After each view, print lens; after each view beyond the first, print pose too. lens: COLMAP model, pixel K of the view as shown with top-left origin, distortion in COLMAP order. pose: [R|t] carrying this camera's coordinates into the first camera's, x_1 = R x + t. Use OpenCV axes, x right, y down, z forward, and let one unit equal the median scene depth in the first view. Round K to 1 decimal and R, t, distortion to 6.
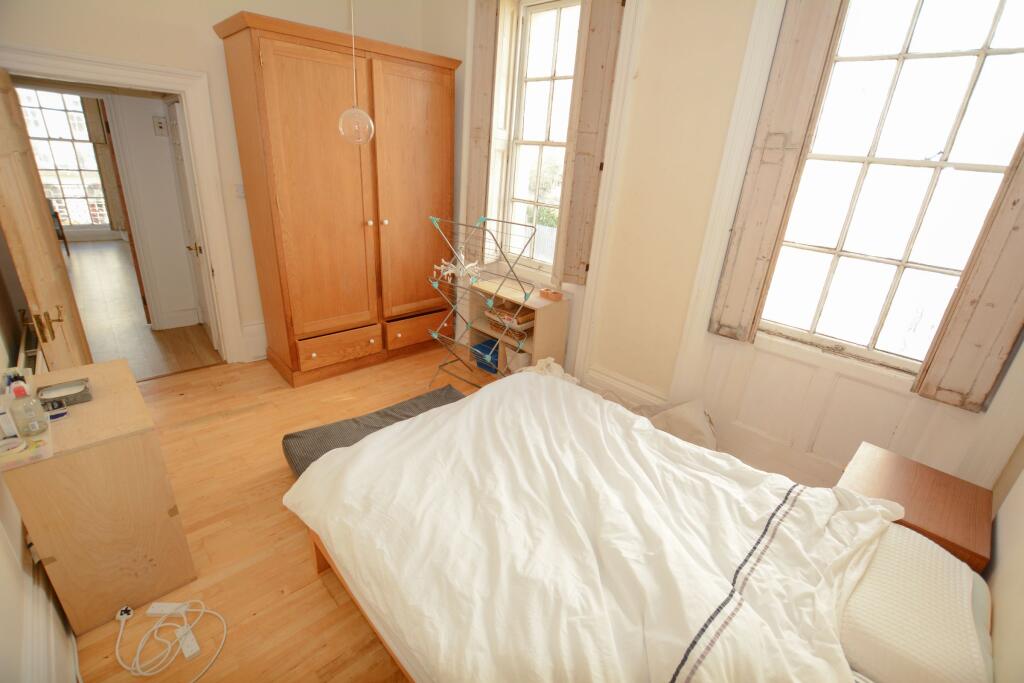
lens RADIAL K [[455.7, 0, 521.5], [0, 455.7, 342.3], [0, 0, 1]] dist [-0.028782, 0.012557]
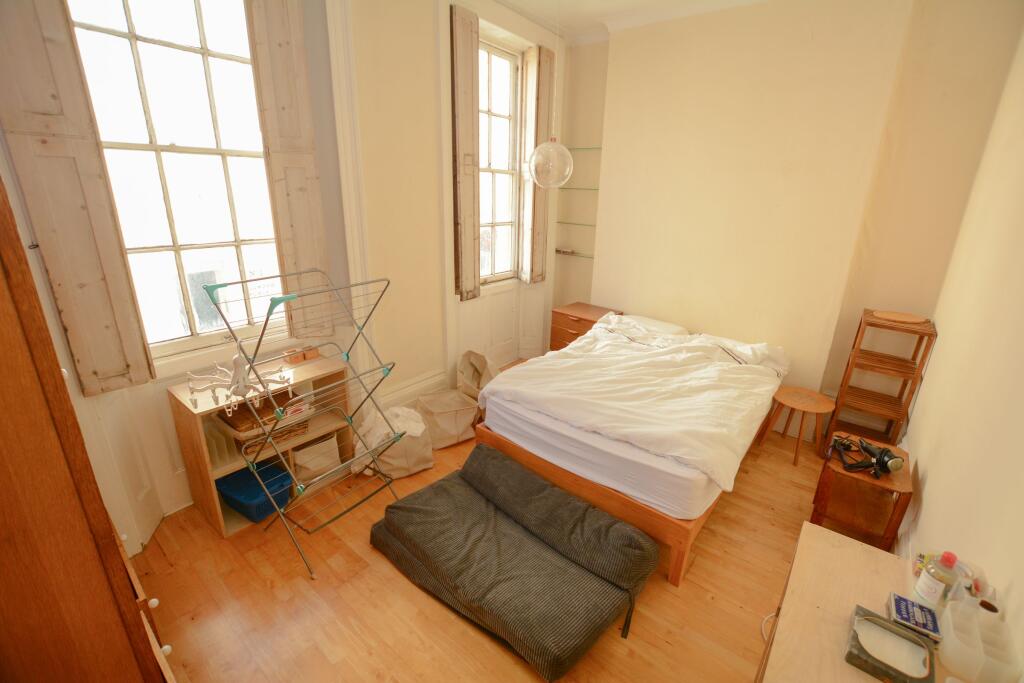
lens RADIAL K [[455.7, 0, 521.5], [0, 455.7, 342.3], [0, 0, 1]] dist [-0.028782, 0.012557]
pose [[-0.117746, -0.395158, 0.911036, -1.039482], [0.333402, 0.848436, 0.411096, -0.491143], [-0.935403, 0.352146, 0.031846, 1.000151]]
